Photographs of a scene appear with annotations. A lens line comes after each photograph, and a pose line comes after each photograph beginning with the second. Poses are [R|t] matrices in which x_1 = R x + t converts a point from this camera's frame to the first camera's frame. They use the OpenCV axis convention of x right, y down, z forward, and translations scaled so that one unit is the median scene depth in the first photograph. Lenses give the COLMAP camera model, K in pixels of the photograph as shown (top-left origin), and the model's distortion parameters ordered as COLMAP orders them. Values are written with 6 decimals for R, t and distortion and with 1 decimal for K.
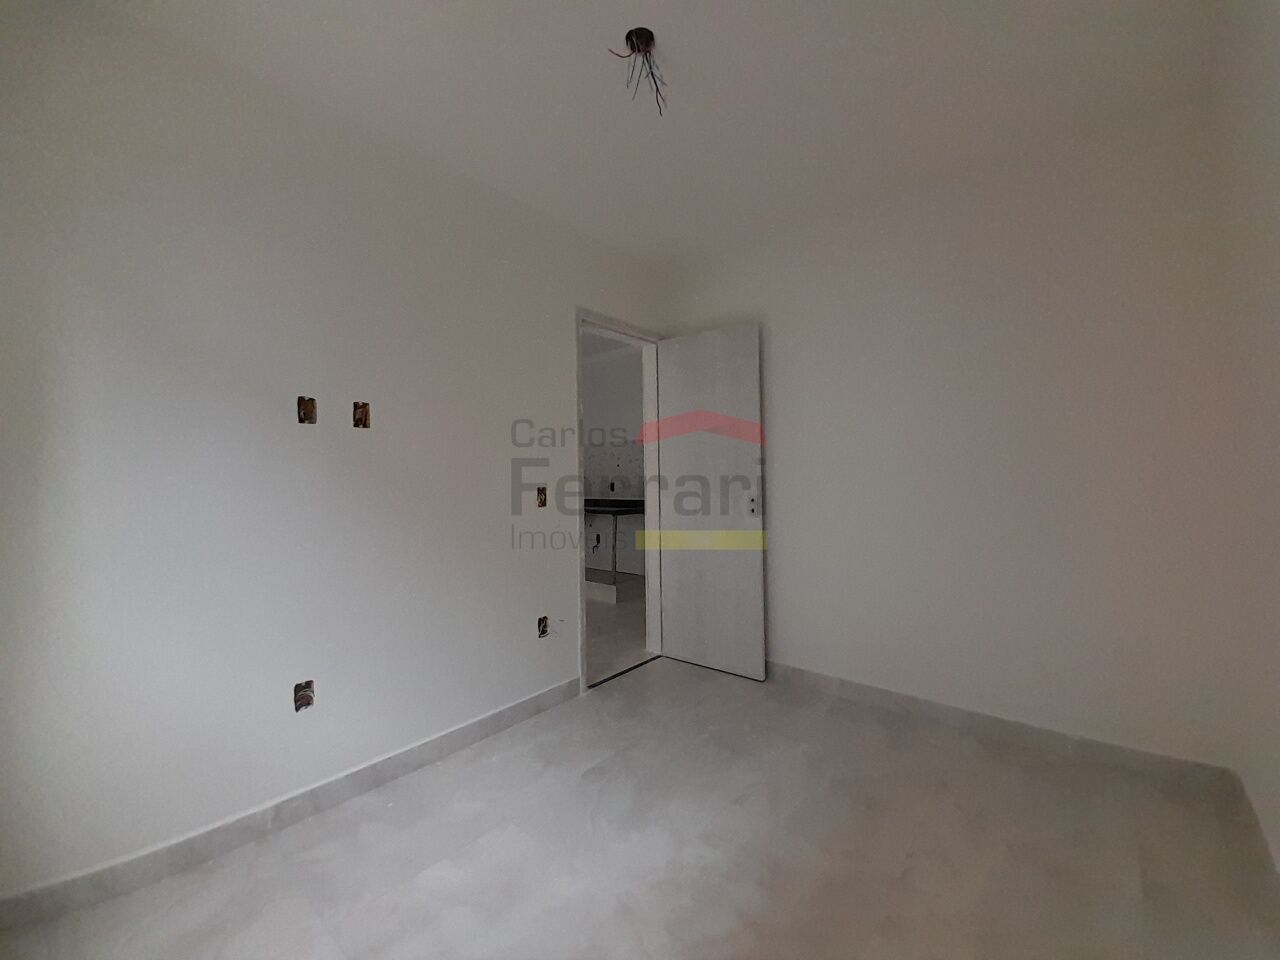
lens RADIAL K [[506.7, 0, 637.7], [0, 506.7, 473.4], [0, 0, 1]] dist [0.001557, -0.014093]
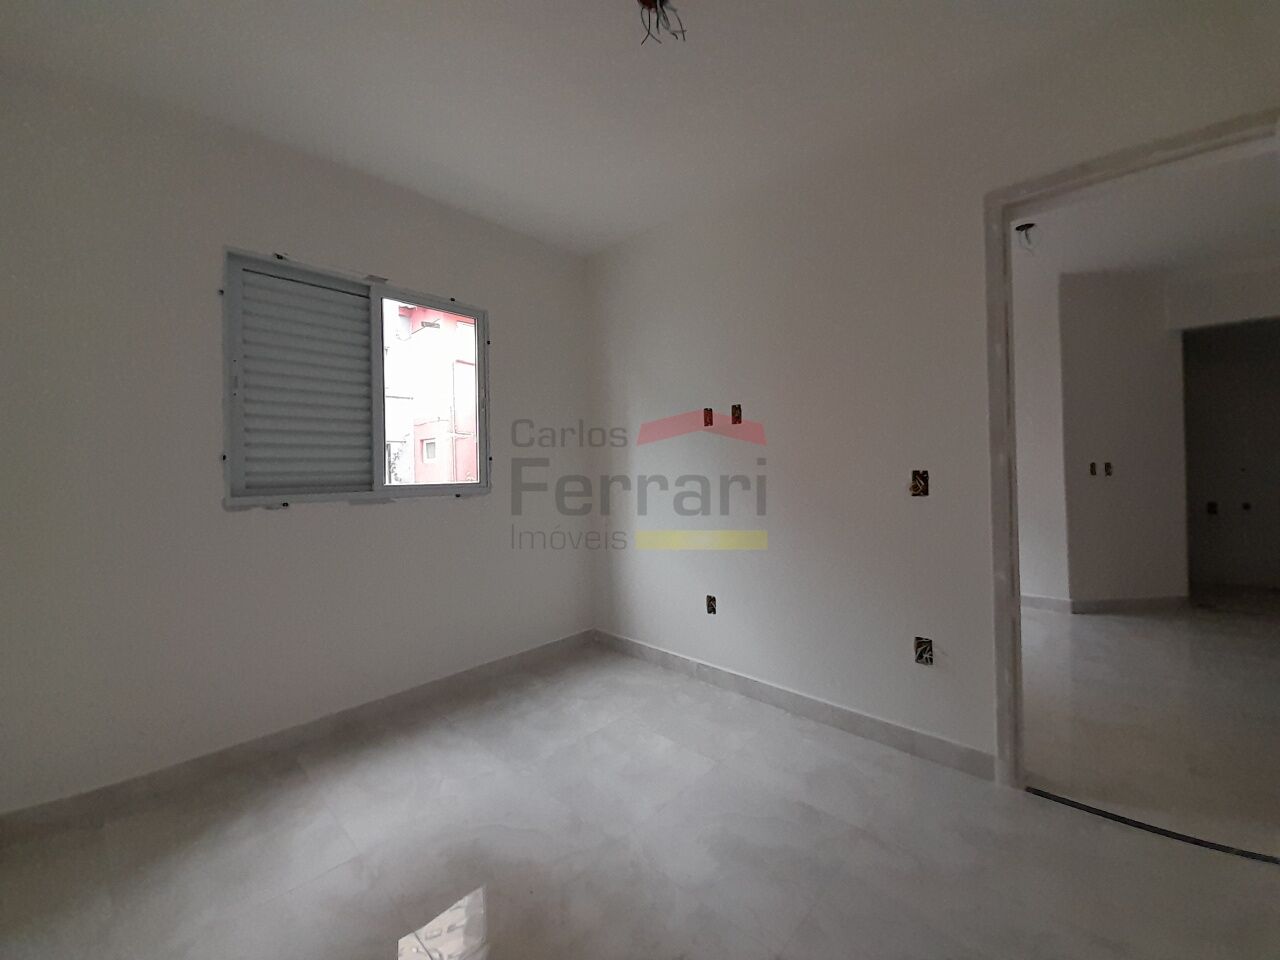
lens RADIAL K [[504.8, 0, 652.2], [0, 504.8, 466.9], [0, 0, 1]] dist [0.020800, -0.014624]
pose [[-0.046040, 0.031326, -0.998448, 0.822649], [0.042547, 0.998663, 0.029371, -0.027034], [0.998033, -0.041129, -0.047311, 0.867341]]
